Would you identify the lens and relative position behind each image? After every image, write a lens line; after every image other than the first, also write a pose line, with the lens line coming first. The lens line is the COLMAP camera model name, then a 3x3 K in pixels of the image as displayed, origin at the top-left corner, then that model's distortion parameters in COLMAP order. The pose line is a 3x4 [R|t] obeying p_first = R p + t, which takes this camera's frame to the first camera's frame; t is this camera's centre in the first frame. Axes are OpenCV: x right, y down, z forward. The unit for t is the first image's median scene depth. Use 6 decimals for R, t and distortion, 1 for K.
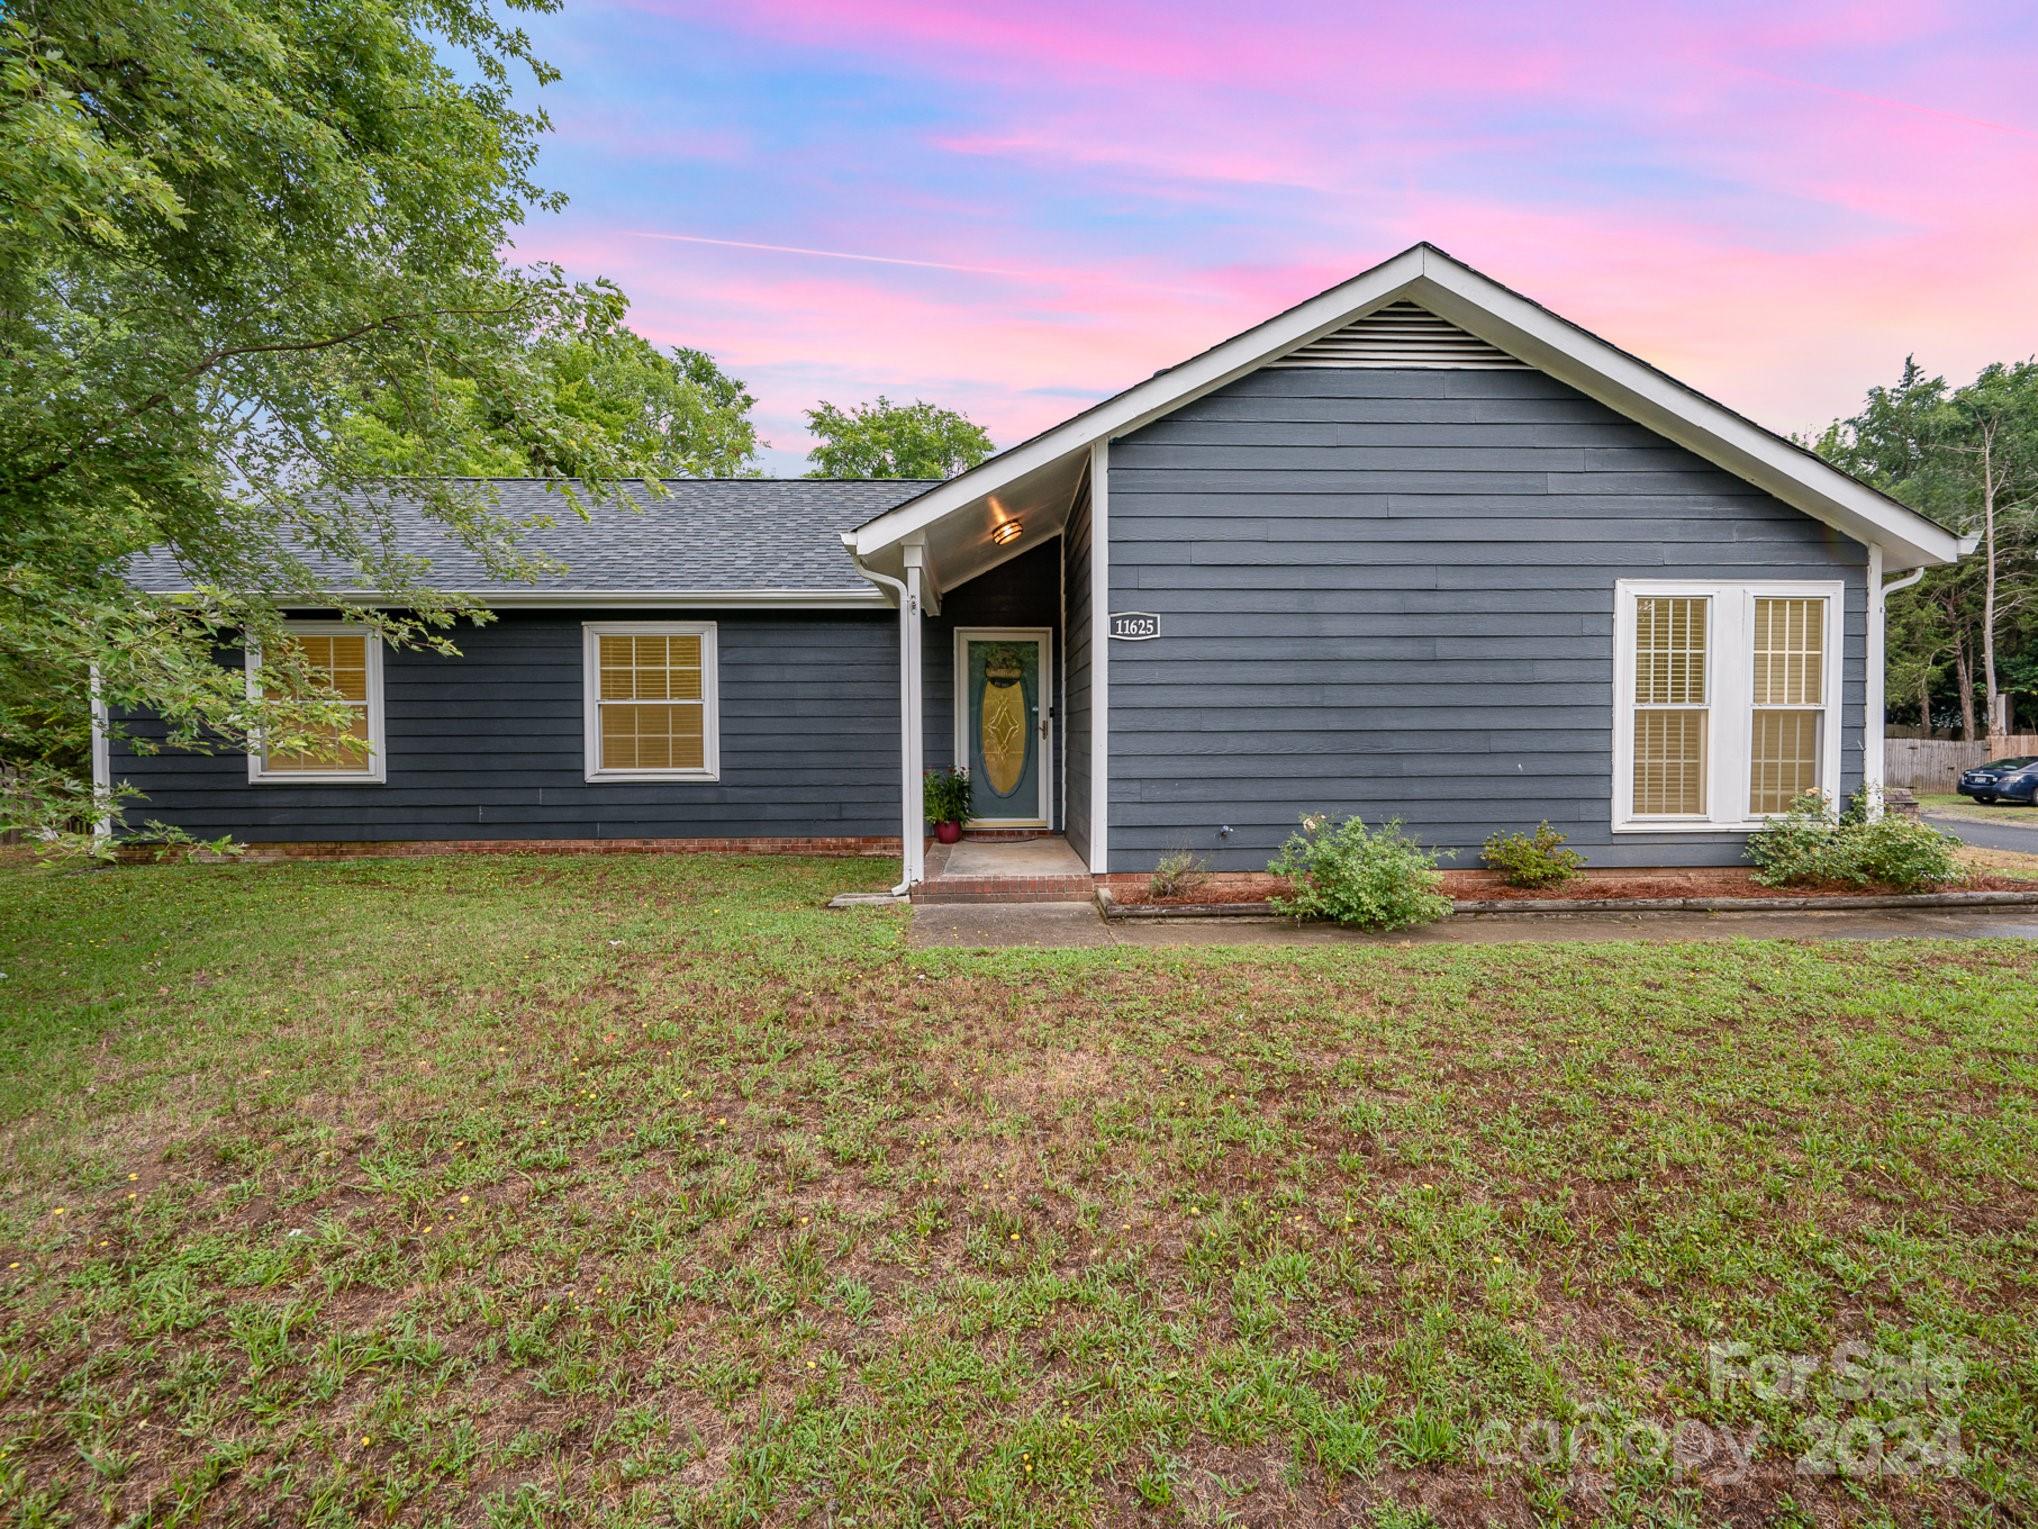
lens RADIAL K [[948.1, 0, 1019.0], [0, 948.1, 764.5], [0, 0, 1]] dist [0.000054, -0.000139]
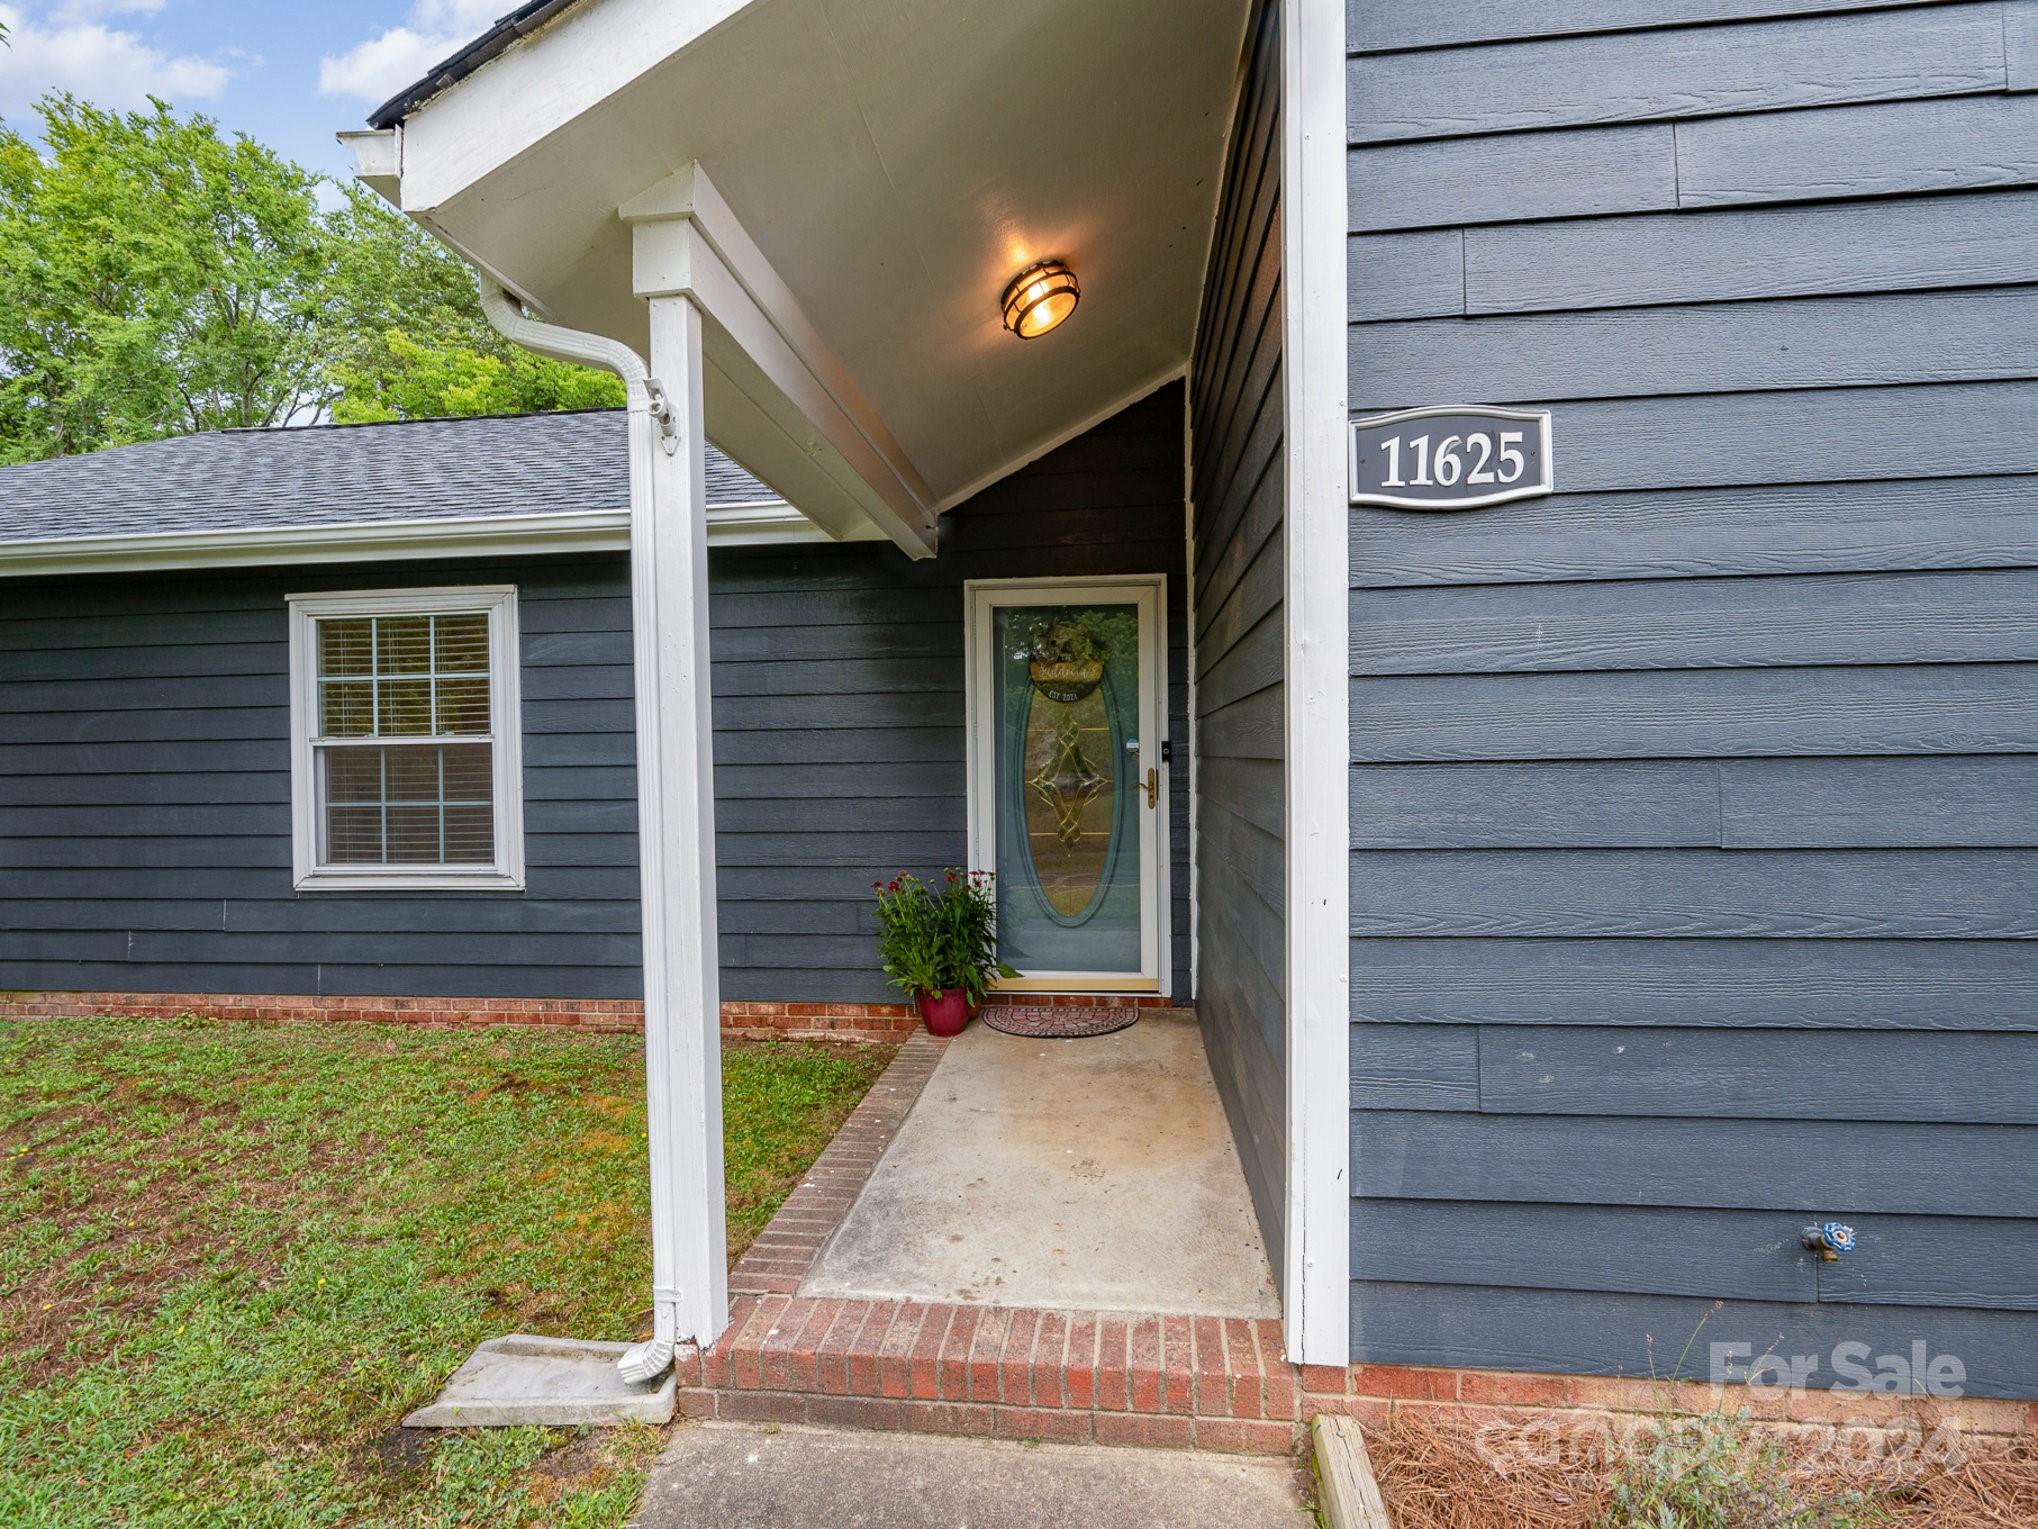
lens RADIAL K [[948.1, 0, 1019.0], [0, 948.1, 764.5], [0, 0, 1]] dist [0.000054, -0.000139]
pose [[0.990036, -0.009004, -0.140523, 0.028258], [0.006325, 0.999790, -0.019505, -0.040287], [0.140669, 0.018422, 0.989885, 0.526454]]
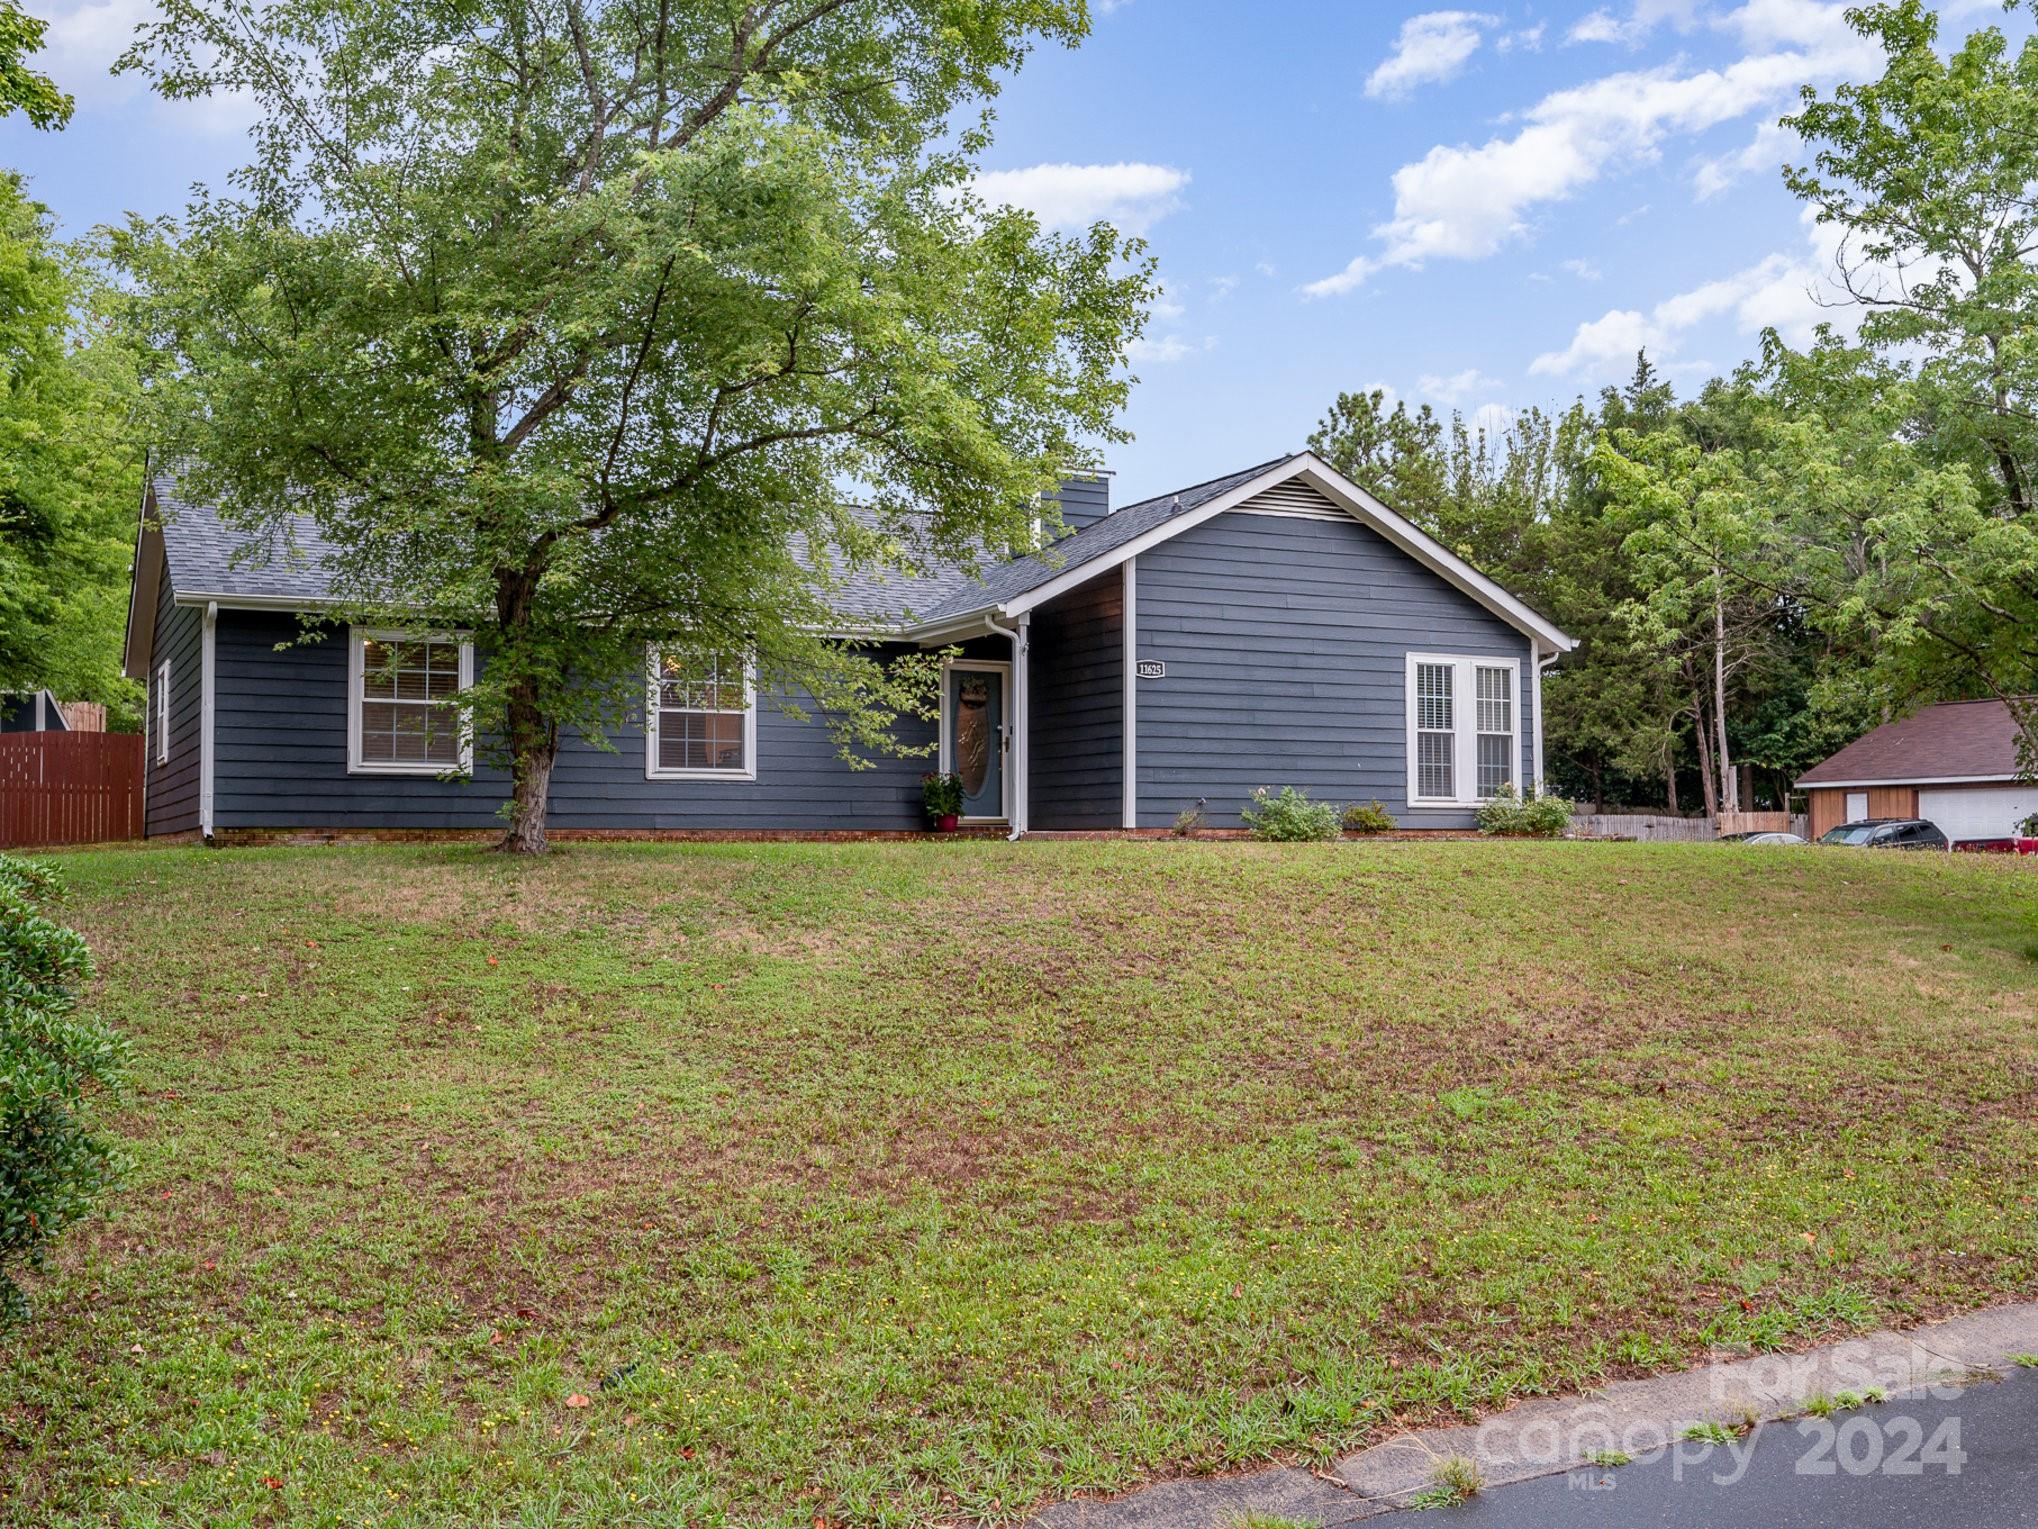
lens RADIAL K [[1993.9, 0, 1095.6], [0, 1993.9, 752.4], [0, 0, 1]] dist [0.169502, -0.003313]
pose [[0.896807, 0.022759, 0.441837, -1.025498], [0.013268, 0.996843, -0.078279, 0.179592], [-0.442224, 0.076064, 0.893674, -1.372387]]
